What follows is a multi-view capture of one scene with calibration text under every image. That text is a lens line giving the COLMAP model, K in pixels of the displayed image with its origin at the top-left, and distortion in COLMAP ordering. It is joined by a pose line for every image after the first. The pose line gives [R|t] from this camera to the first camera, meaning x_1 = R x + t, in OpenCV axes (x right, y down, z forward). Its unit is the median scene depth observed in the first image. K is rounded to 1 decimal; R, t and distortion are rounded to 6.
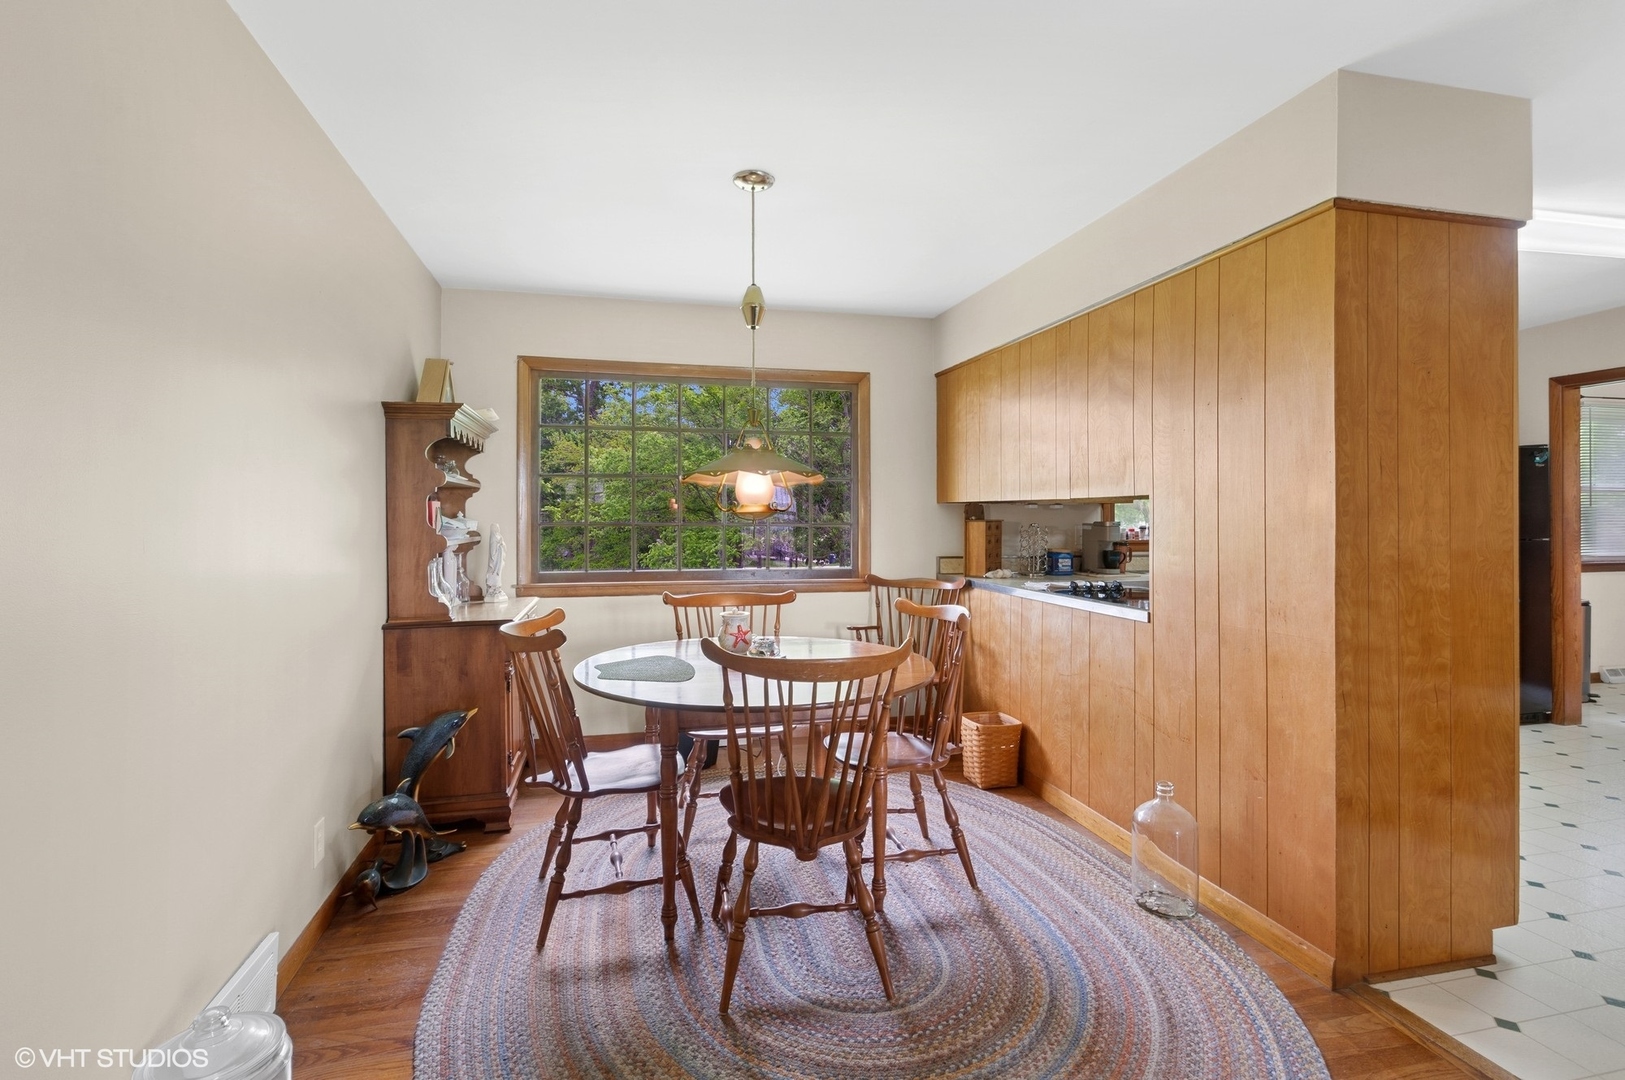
lens RADIAL K [[745.6, 0, 779.2], [0, 745.6, 518.7], [0, 0, 1]] dist [0.000521, -0.000002]
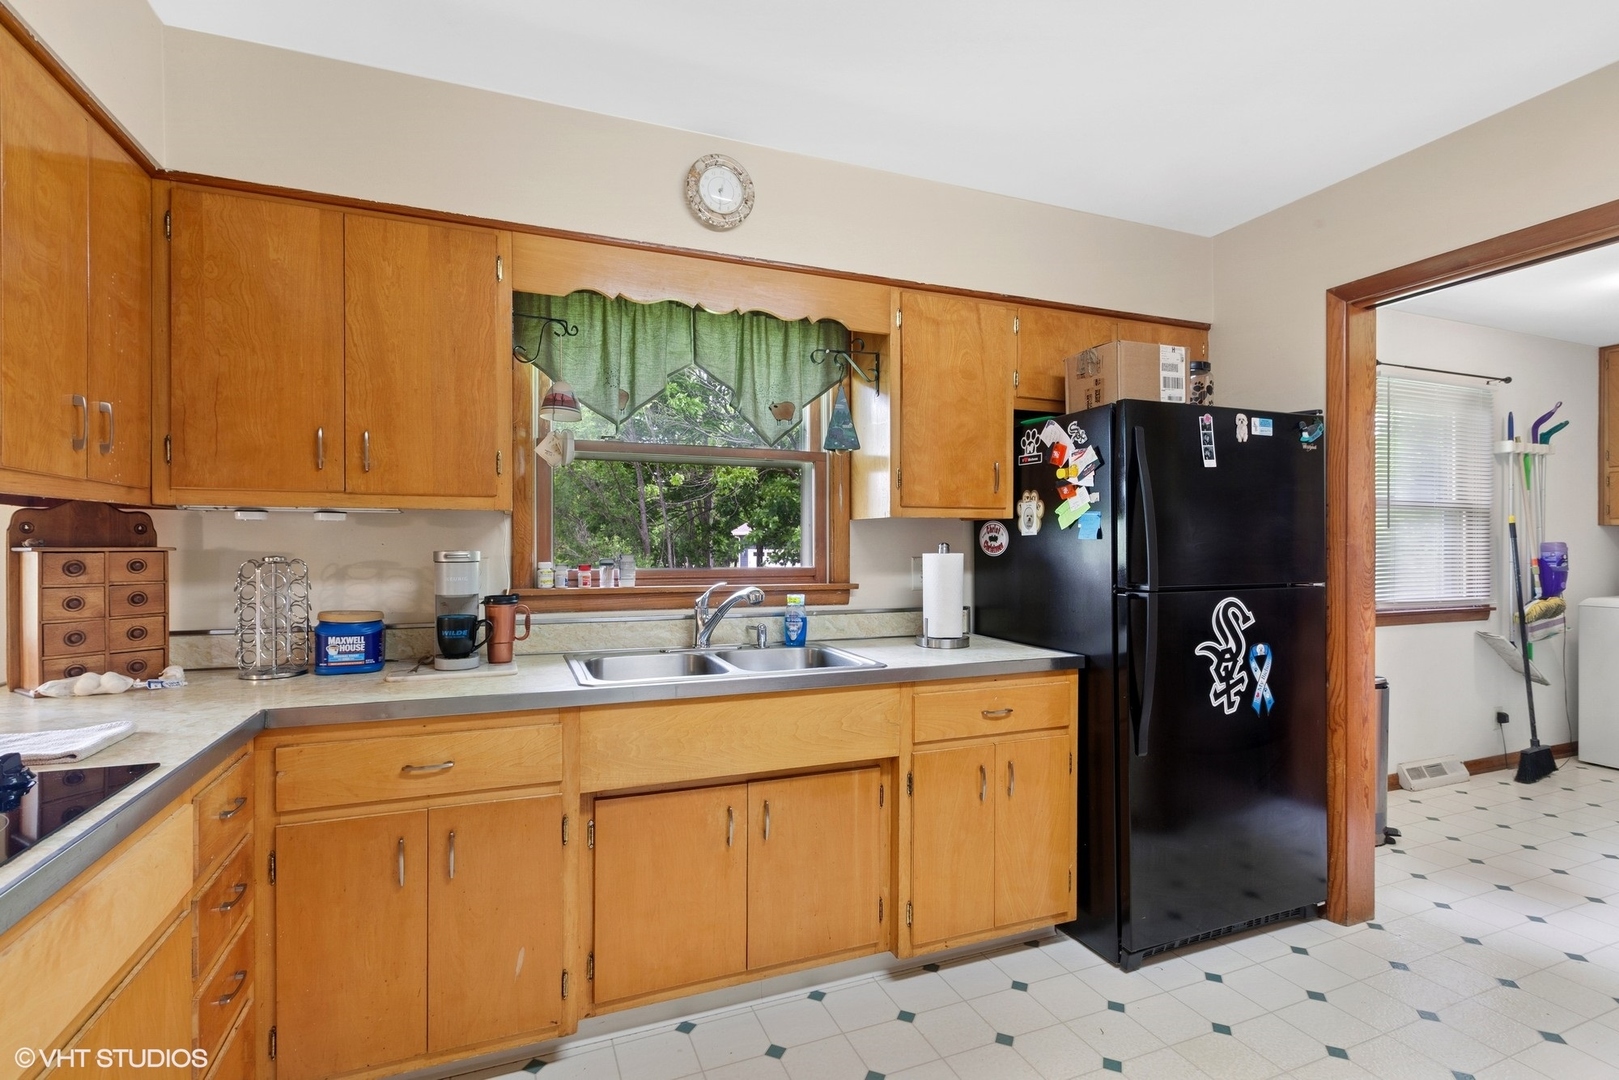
lens RADIAL K [[737.7, 0, 784.0], [0, 737.7, 544.2], [0, 0, 1]] dist [0.003494, 0.000551]
pose [[0.989321, 0.002265, 0.145737, 0.560993], [-0.002920, 0.999987, 0.004279, -0.003056], [-0.145725, -0.004659, 0.989314, 0.521517]]
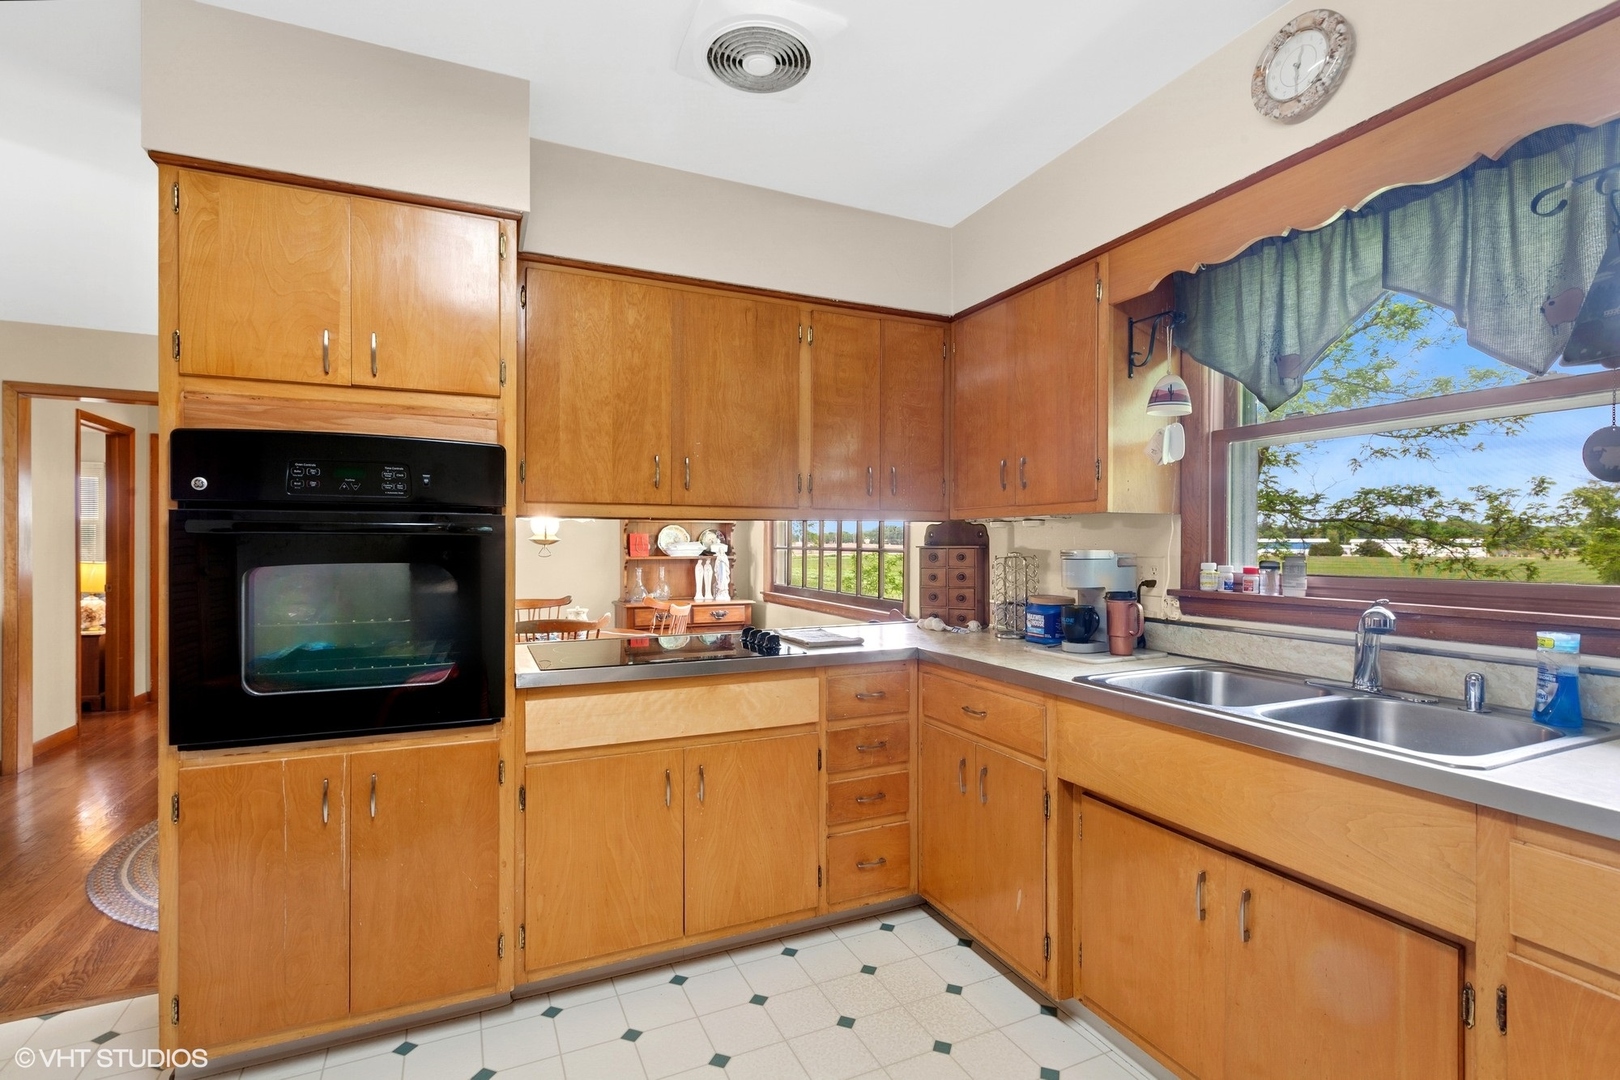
lens RADIAL K [[736.9, 0, 810.0], [0, 736.9, 540.0], [0, 0, 1]] dist [-0.002734, -0.000330]
pose [[0.205675, -0.006069, -0.978602, 0.882160], [0.002409, 0.999981, -0.005695, -0.000593], [0.978617, -0.001187, 0.205686, 0.697865]]
